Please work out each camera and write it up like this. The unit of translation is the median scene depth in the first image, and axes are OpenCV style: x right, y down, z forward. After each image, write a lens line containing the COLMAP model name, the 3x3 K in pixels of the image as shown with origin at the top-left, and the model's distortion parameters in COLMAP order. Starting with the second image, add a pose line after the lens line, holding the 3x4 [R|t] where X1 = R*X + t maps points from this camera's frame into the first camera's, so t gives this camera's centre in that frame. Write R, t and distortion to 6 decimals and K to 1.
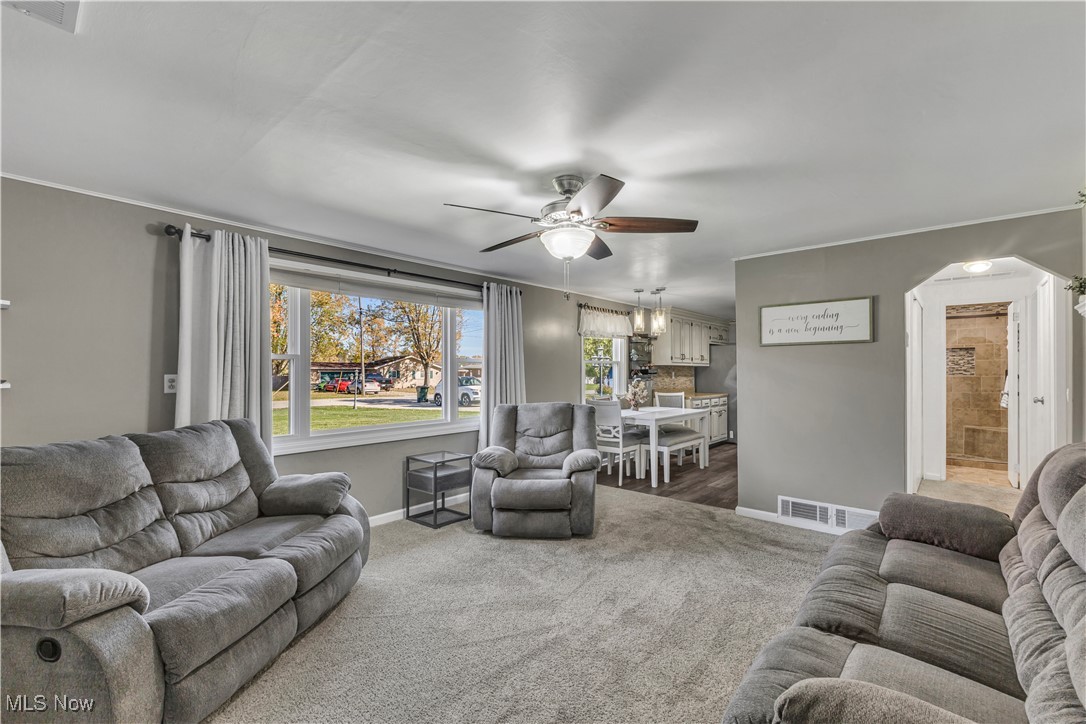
lens RADIAL K [[472.9, 0, 543.0], [0, 472.9, 362.0], [0, 0, 1]] dist [0.000332, 0.000135]
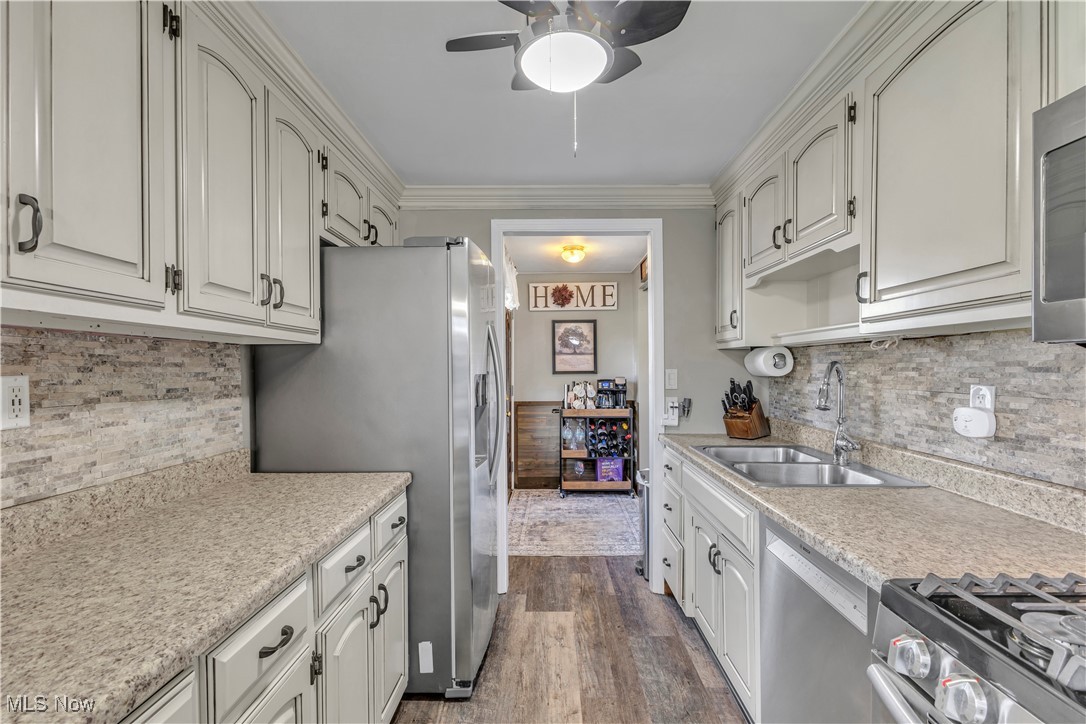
lens RADIAL K [[472.9, 0, 543.0], [0, 472.9, 362.0], [0, 0, 1]] dist [0.000332, 0.000135]
pose [[0.747809, -0.006376, 0.663884, 0.290530], [0.000095, 0.999955, 0.009497, 0.015810], [-0.663914, -0.007039, 0.747776, 0.789329]]
